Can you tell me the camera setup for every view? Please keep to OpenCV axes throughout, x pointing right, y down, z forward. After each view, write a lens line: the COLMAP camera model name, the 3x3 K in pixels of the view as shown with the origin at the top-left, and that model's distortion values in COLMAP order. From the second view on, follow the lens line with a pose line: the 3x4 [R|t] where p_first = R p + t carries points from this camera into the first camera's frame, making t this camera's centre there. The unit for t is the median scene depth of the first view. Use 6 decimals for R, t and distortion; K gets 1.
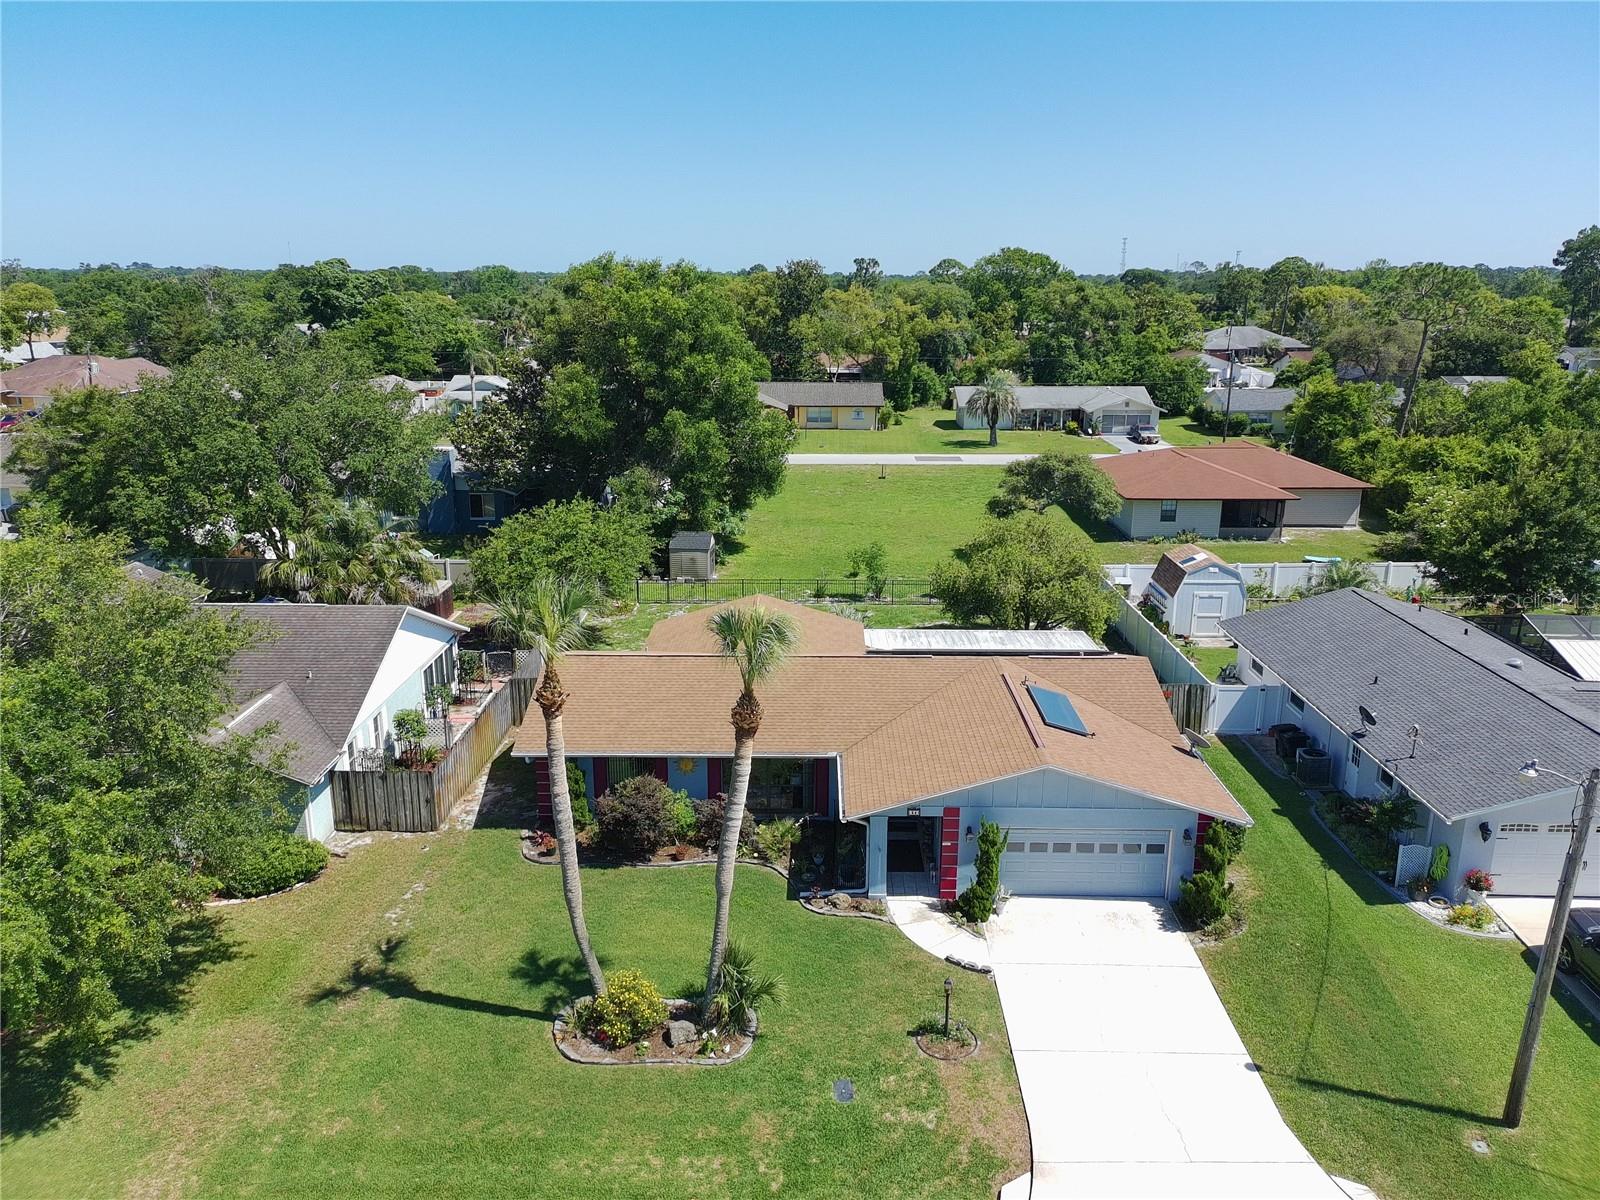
lens RADIAL K [[1181.7, 0, 806.3], [0, 1181.7, 597.7], [0, 0, 1]] dist [0.056268, -0.050543]
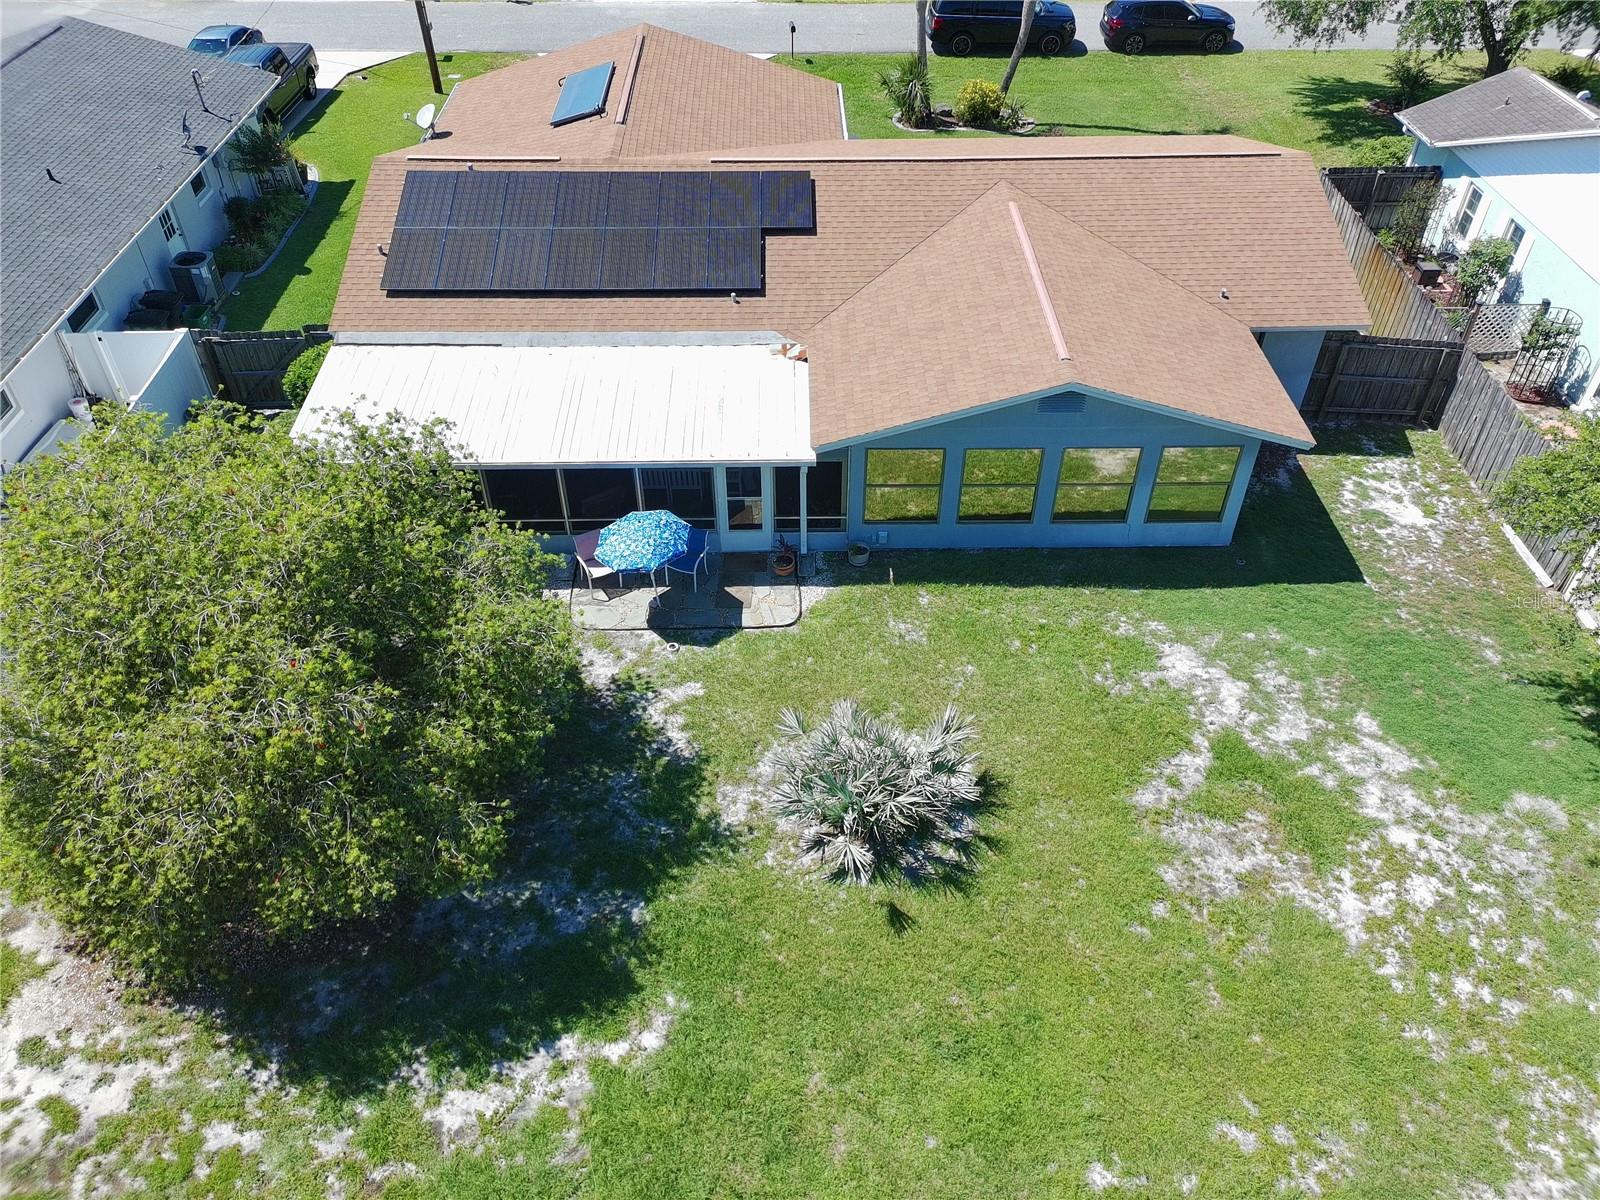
lens RADIAL K [[1181.7, 0, 804.4], [0, 1181.7, 595.5], [0, 0, 1]] dist [0.056268, -0.050543]
pose [[-0.999618, 0.000700, -0.027632, 0.110435], [-0.022673, 0.551058, 0.834159, -0.505005], [0.015811, 0.834466, -0.550832, 2.189228]]
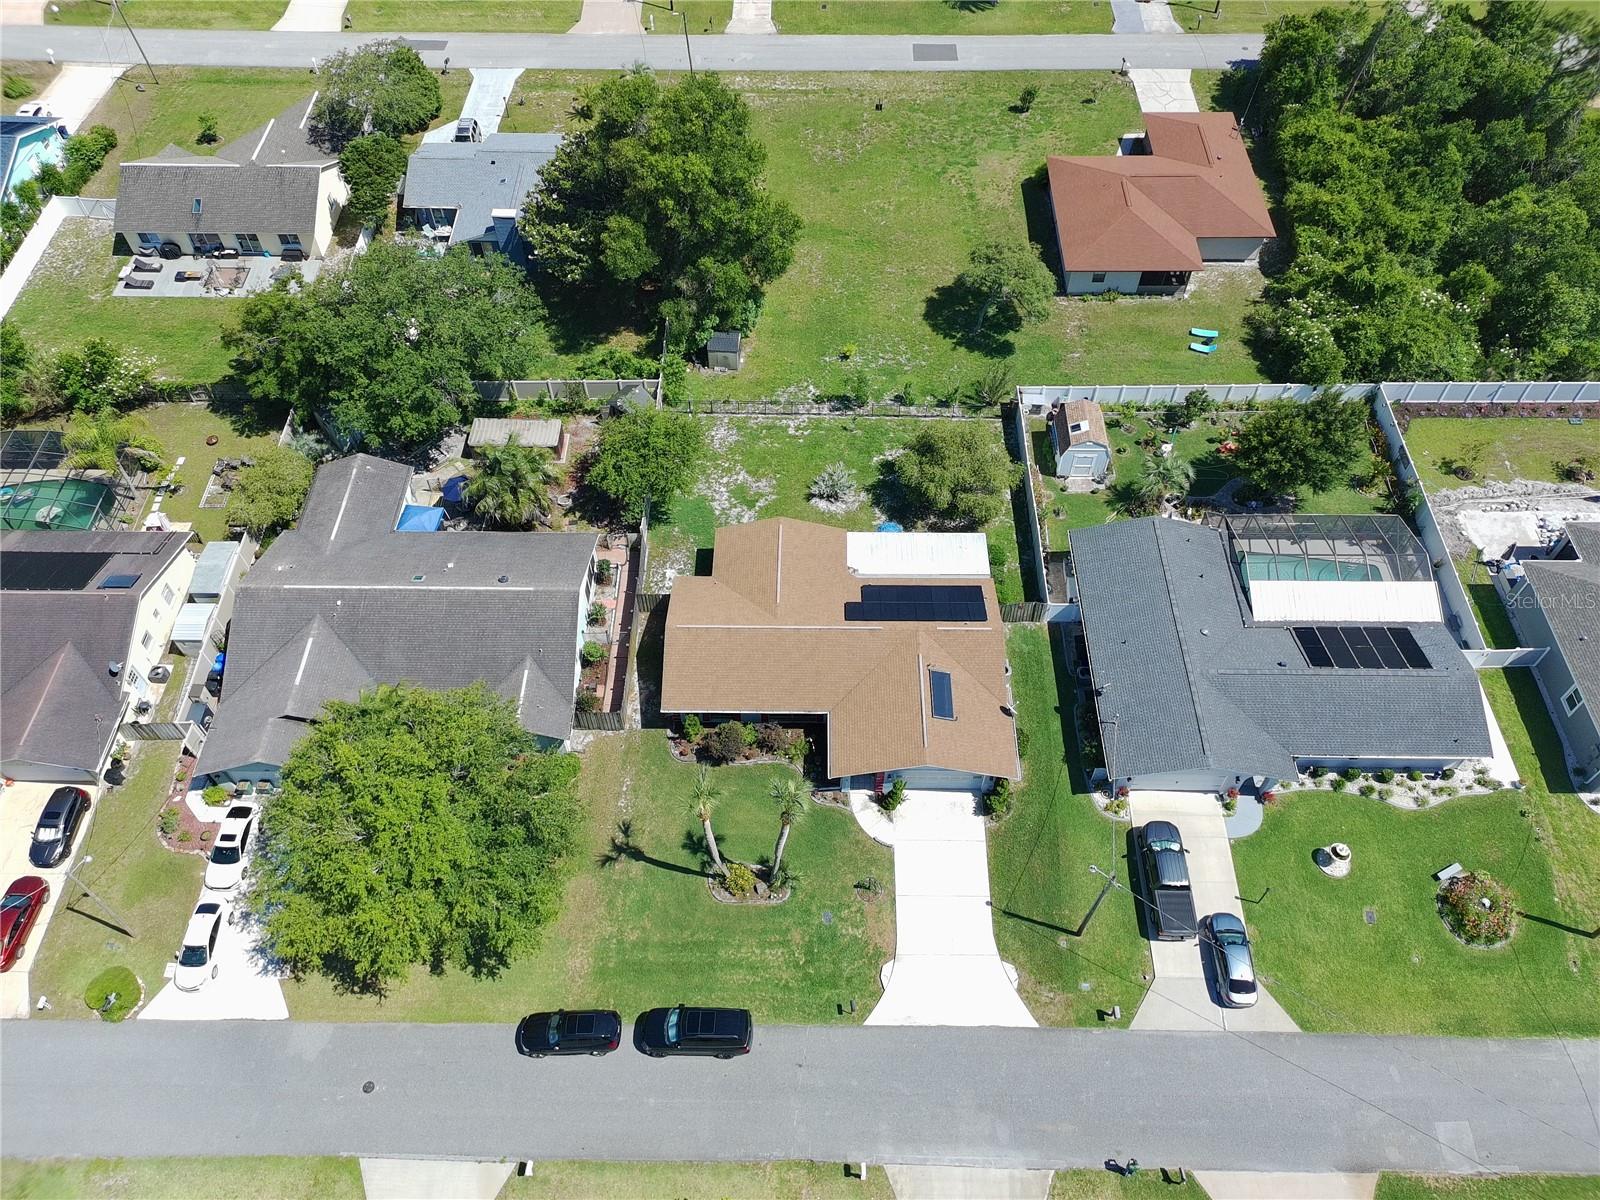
lens RADIAL K [[1181.7, 0, 806.5], [0, 1181.7, 604.3], [0, 0, 1]] dist [0.056268, -0.050543]
pose [[0.999997, 0.000167, 0.002414, -0.017171], [-0.001614, 0.789170, 0.614173, -1.501835], [-0.001803, -0.614175, 0.789167, -0.535915]]
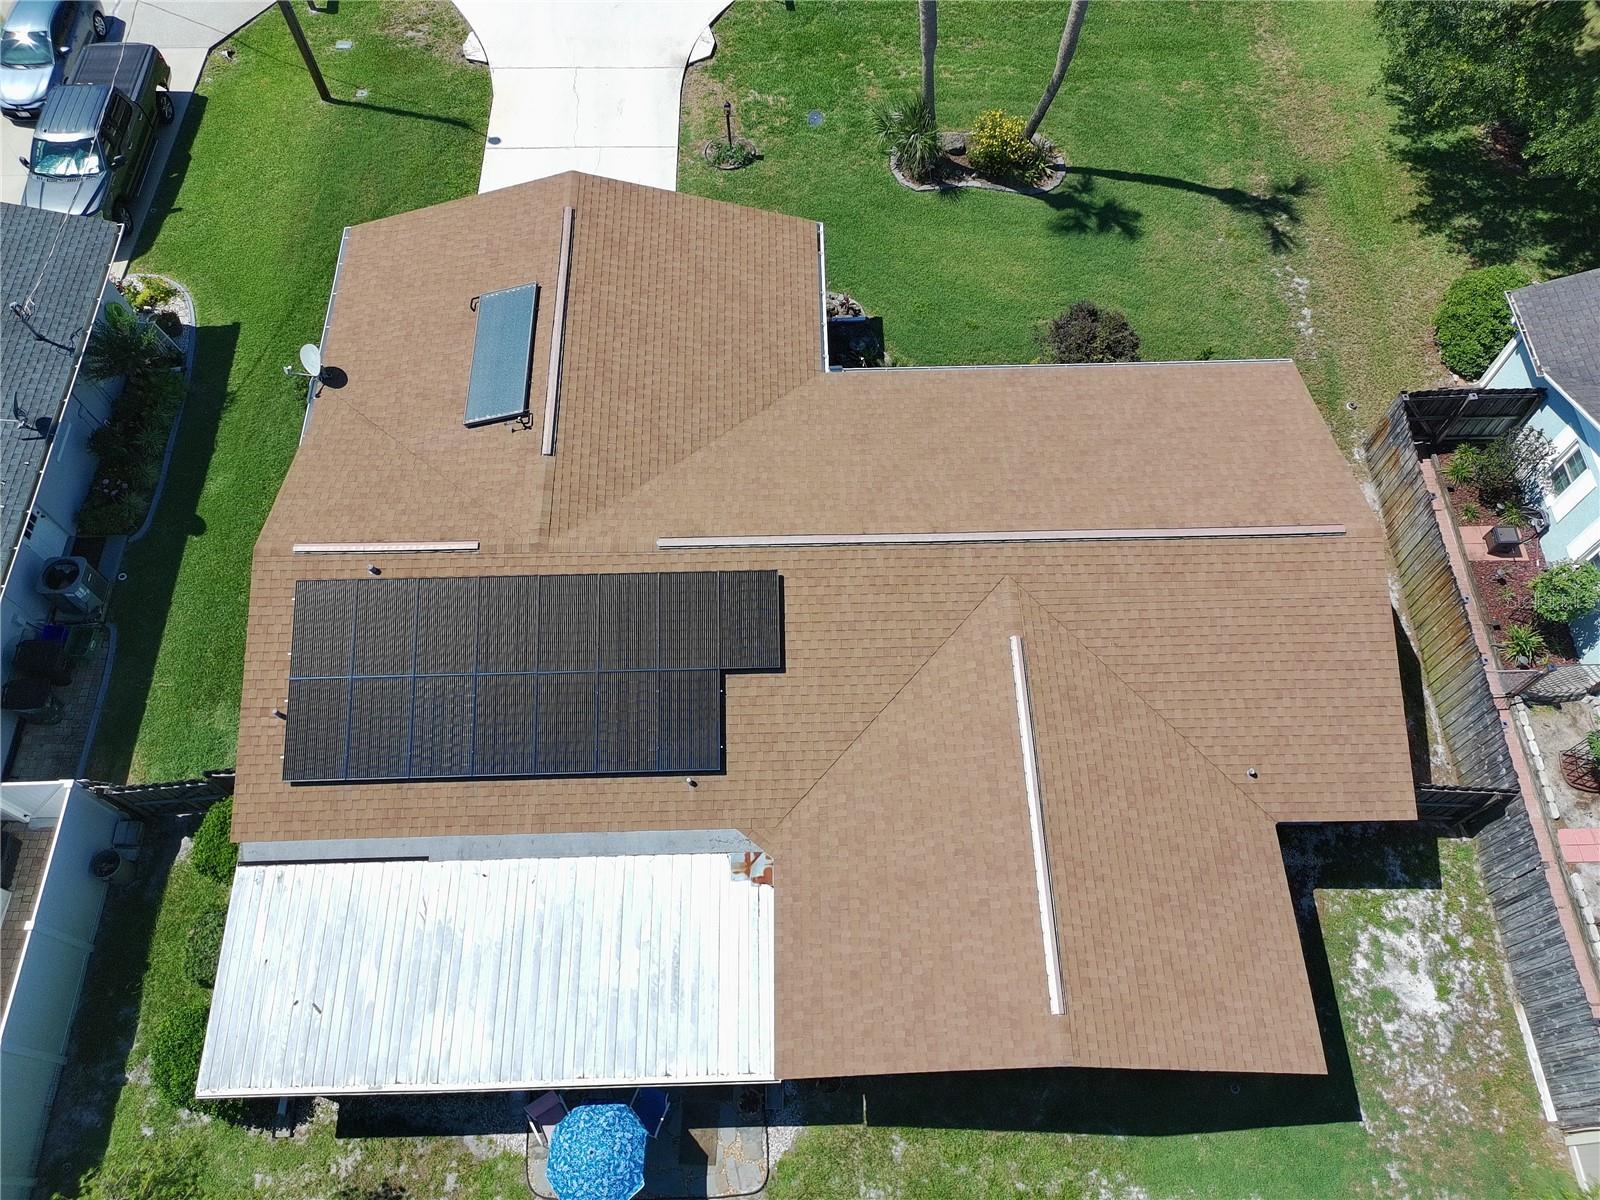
lens RADIAL K [[1181.7, 0, 809.0], [0, 1181.7, 602.4], [0, 0, 1]] dist [0.056268, -0.050543]
pose [[-0.999605, 0.015301, -0.023557, 0.079339], [-0.019535, 0.223951, 0.974405, -0.657013], [0.020185, 0.974480, -0.223564, 1.617121]]
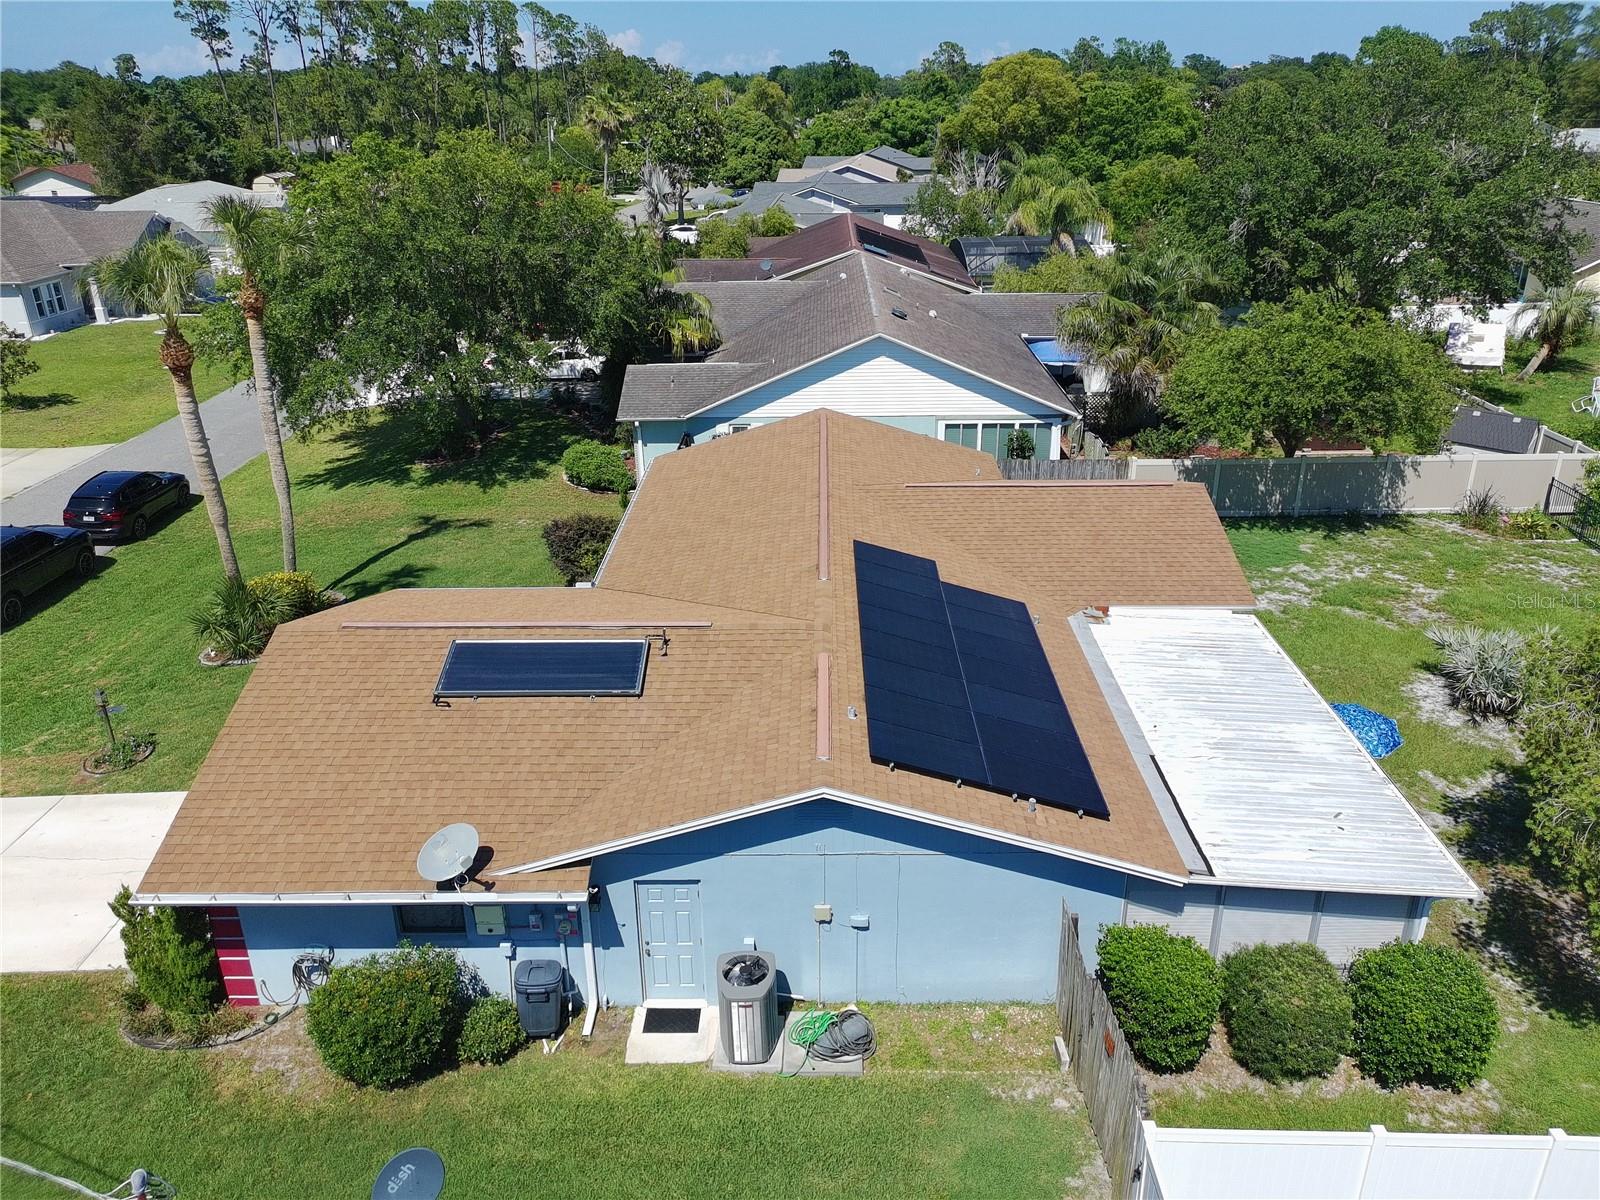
lens RADIAL K [[1181.7, 0, 789.8], [0, 1181.7, 594.7], [0, 0, 1]] dist [0.056268, -0.050543]
pose [[-0.026332, 0.381592, -0.923956, 0.887932], [-0.244664, 0.893706, 0.376071, -0.209863], [0.969250, 0.235961, 0.069829, 1.335595]]
